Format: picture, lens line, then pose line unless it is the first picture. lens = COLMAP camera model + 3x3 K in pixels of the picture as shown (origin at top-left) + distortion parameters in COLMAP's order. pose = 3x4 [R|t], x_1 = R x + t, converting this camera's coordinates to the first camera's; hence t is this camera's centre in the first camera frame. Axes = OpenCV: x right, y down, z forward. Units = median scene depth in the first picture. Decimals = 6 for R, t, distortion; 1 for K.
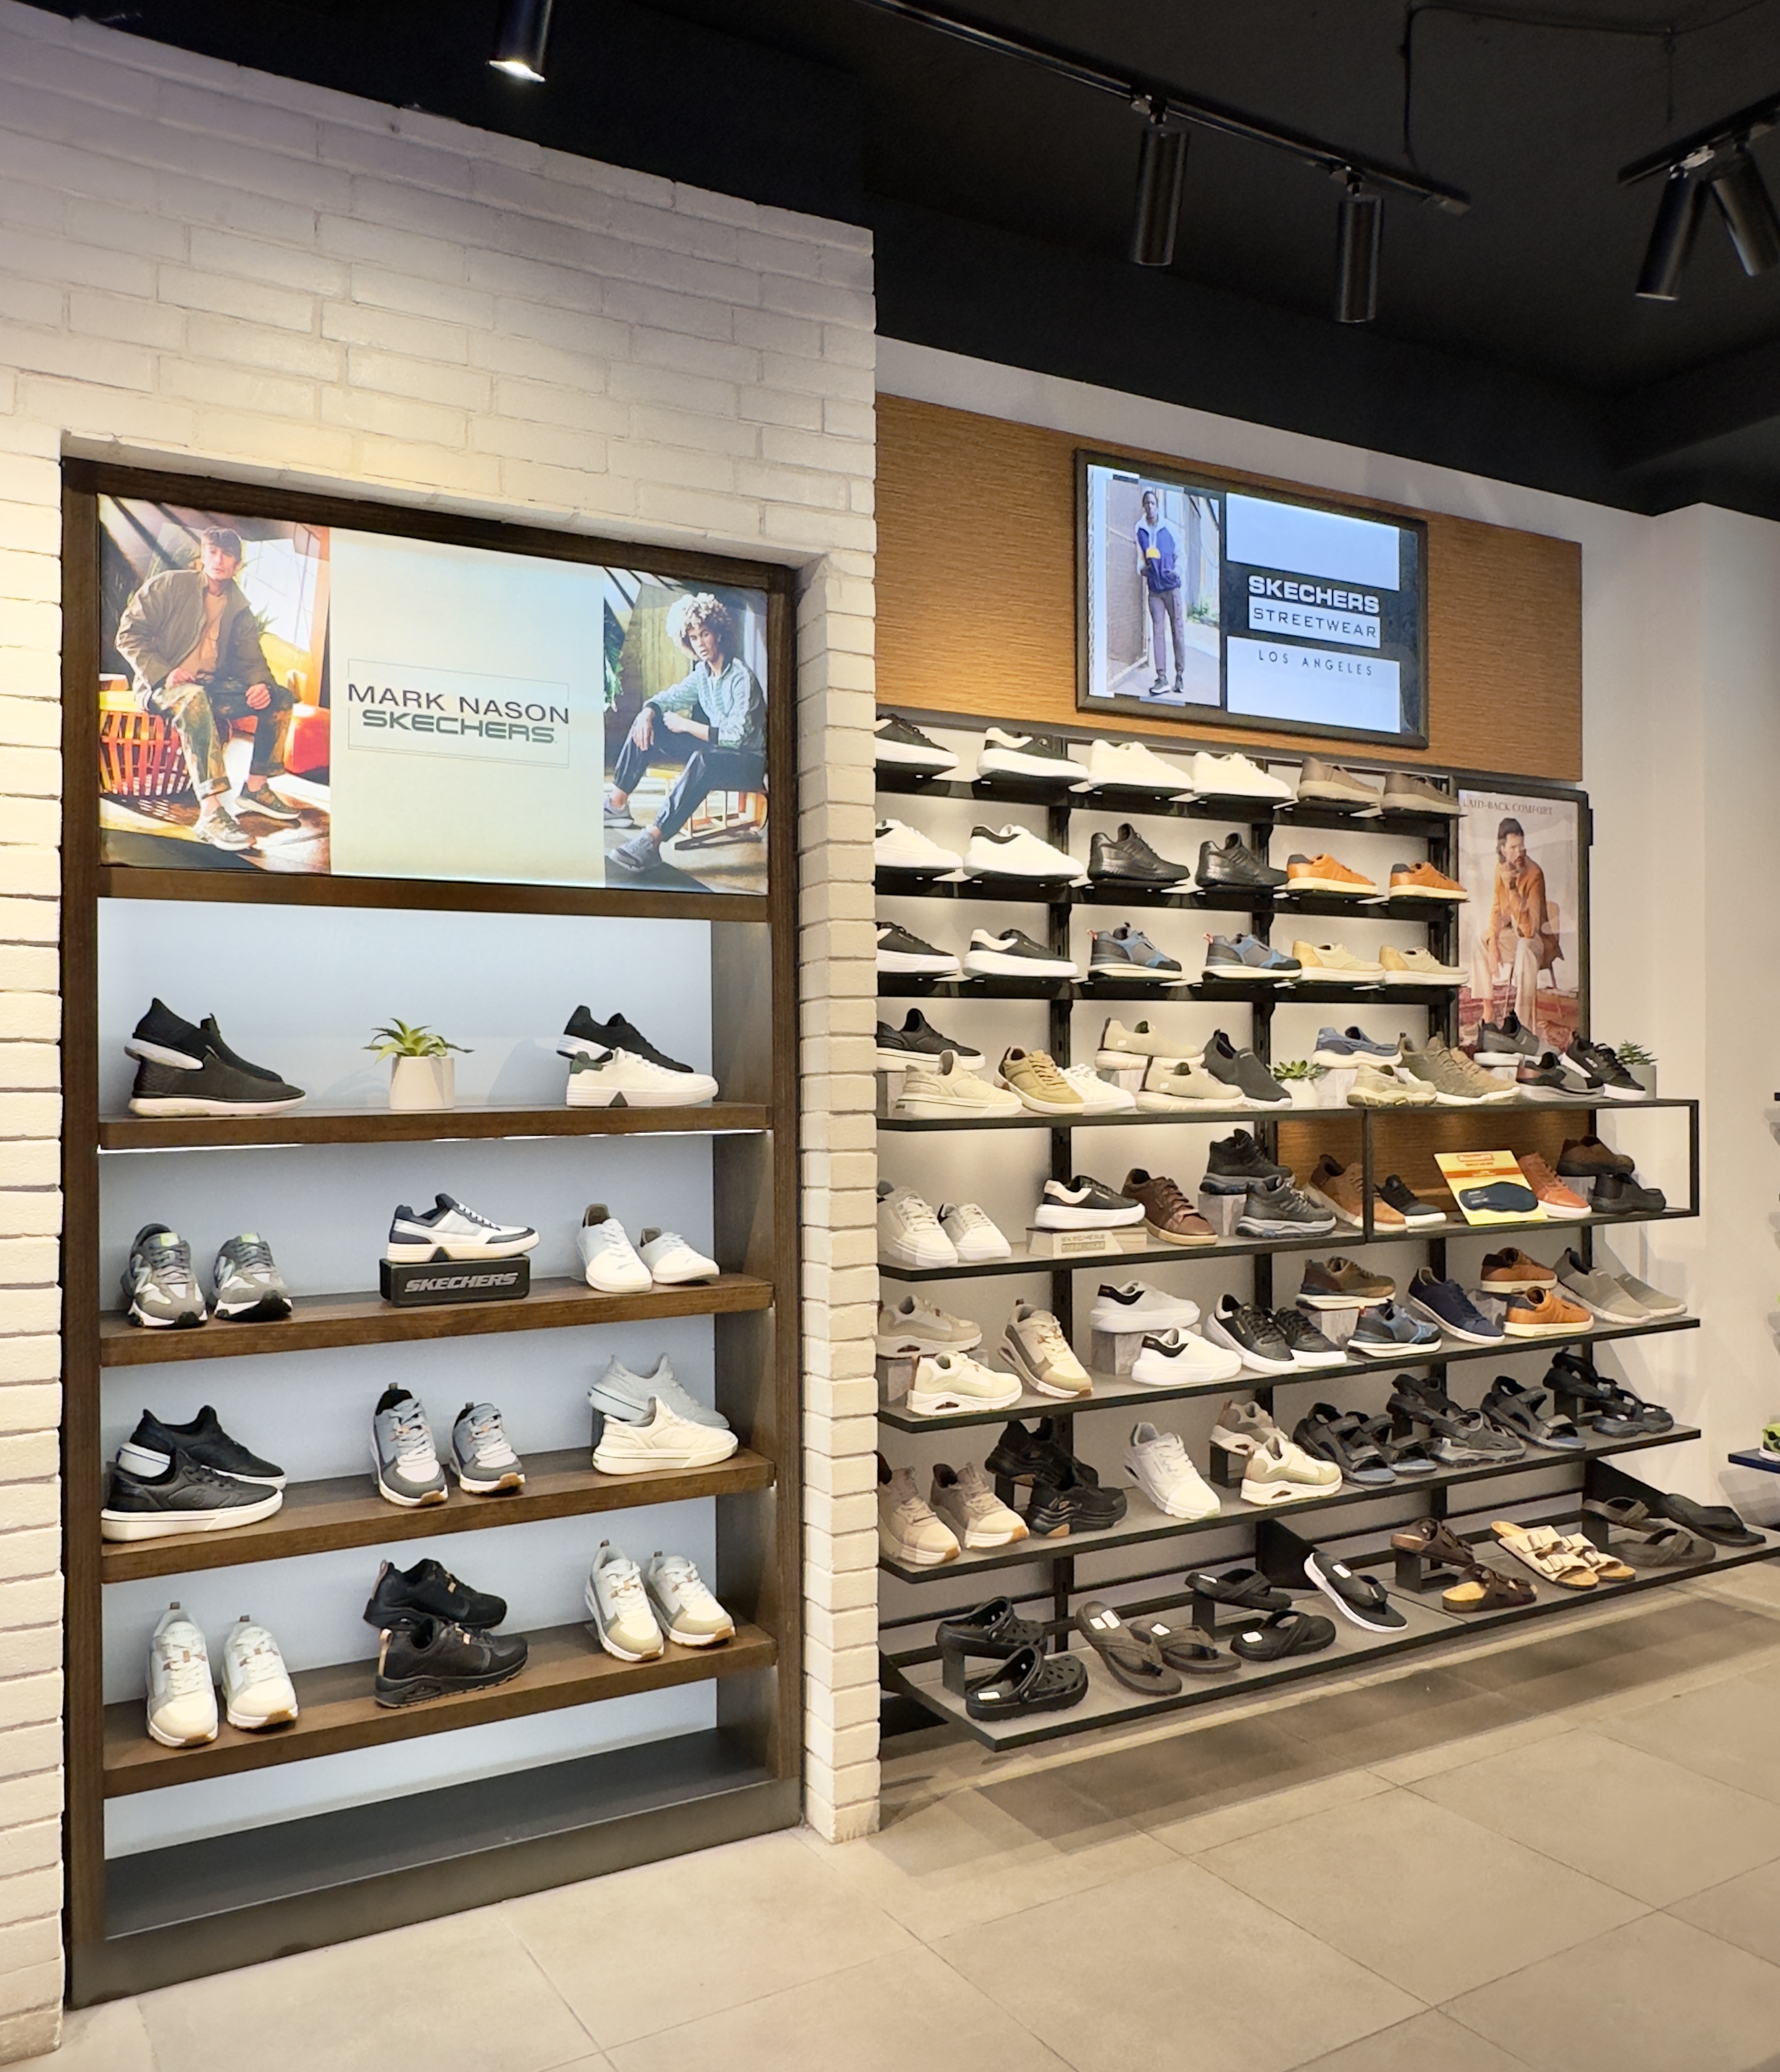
lens RADIAL K [[1654.3, 0, 890.0], [0, 1654.3, 1036.0], [0, 0, 1]] dist [-0.001793, -0.056957]
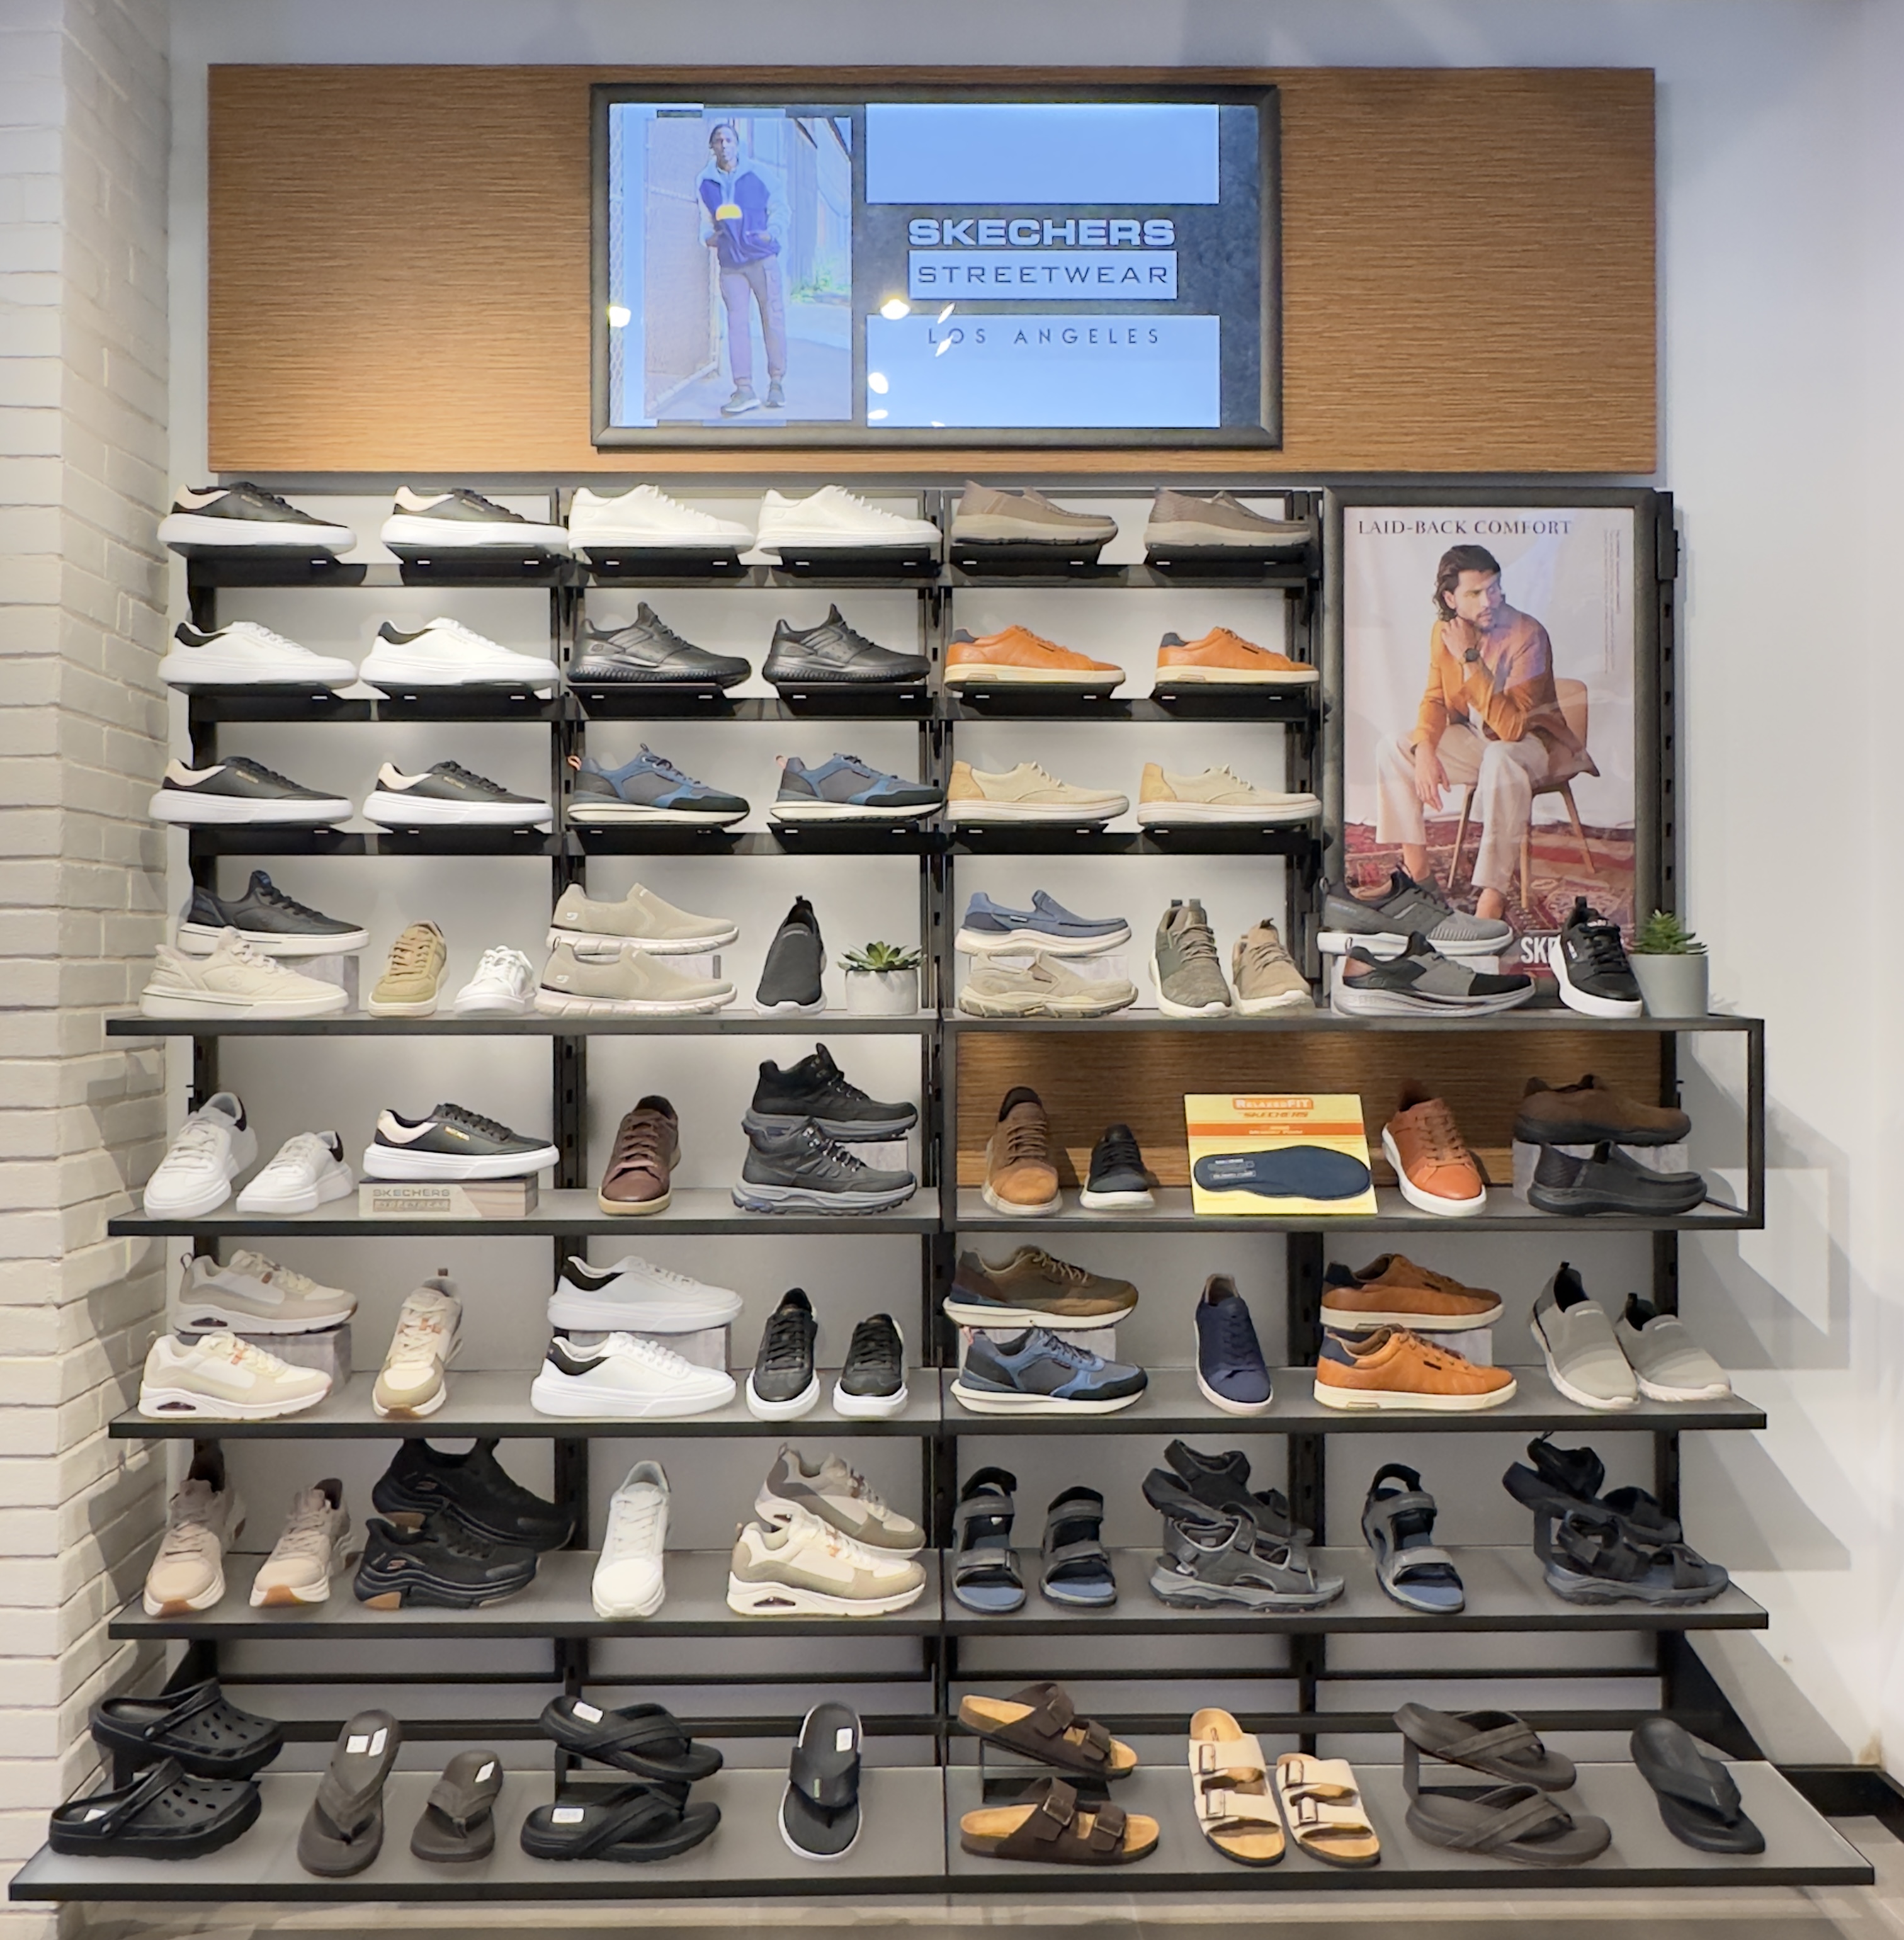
lens RADIAL K [[1859.3, 0, 950.8], [0, 1859.3, 903.8], [0, 0, 1]] dist [-0.014183, 0.006771]
pose [[0.882922, -0.005498, -0.469488, 0.590055], [0.002858, 0.999976, -0.006337, 0.003793], [0.469511, 0.004253, 0.882916, 0.346997]]
